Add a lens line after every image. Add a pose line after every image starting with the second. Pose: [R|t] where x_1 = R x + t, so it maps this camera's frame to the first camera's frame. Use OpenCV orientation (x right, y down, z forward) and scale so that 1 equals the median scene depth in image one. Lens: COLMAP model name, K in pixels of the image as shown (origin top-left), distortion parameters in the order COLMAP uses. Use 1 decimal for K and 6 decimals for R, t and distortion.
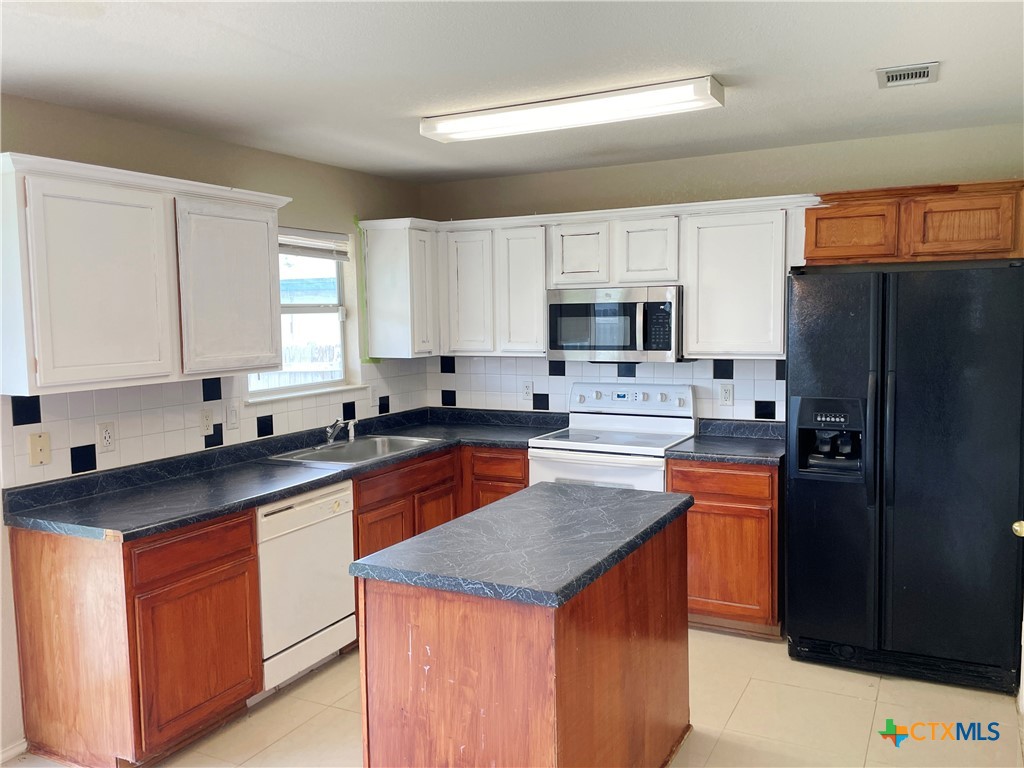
lens RADIAL K [[855.6, 0, 511.8], [0, 855.6, 382.1], [0, 0, 1]] dist [0.039254, -0.013344]
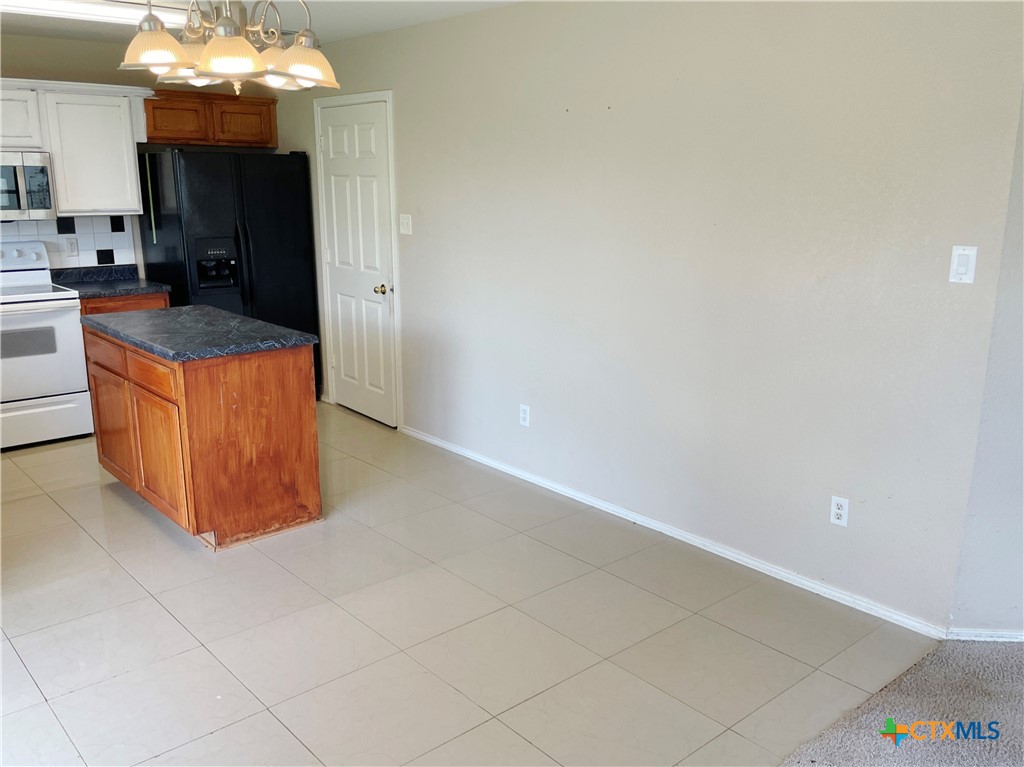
lens RADIAL K [[855.6, 0, 514.3], [0, 855.6, 385.4], [0, 0, 1]] dist [0.039254, -0.013344]
pose [[0.367862, -0.204234, 0.907175, -0.797435], [0.066121, 0.978858, 0.193560, 0.013259], [-0.927527, -0.011220, 0.373588, -0.041248]]
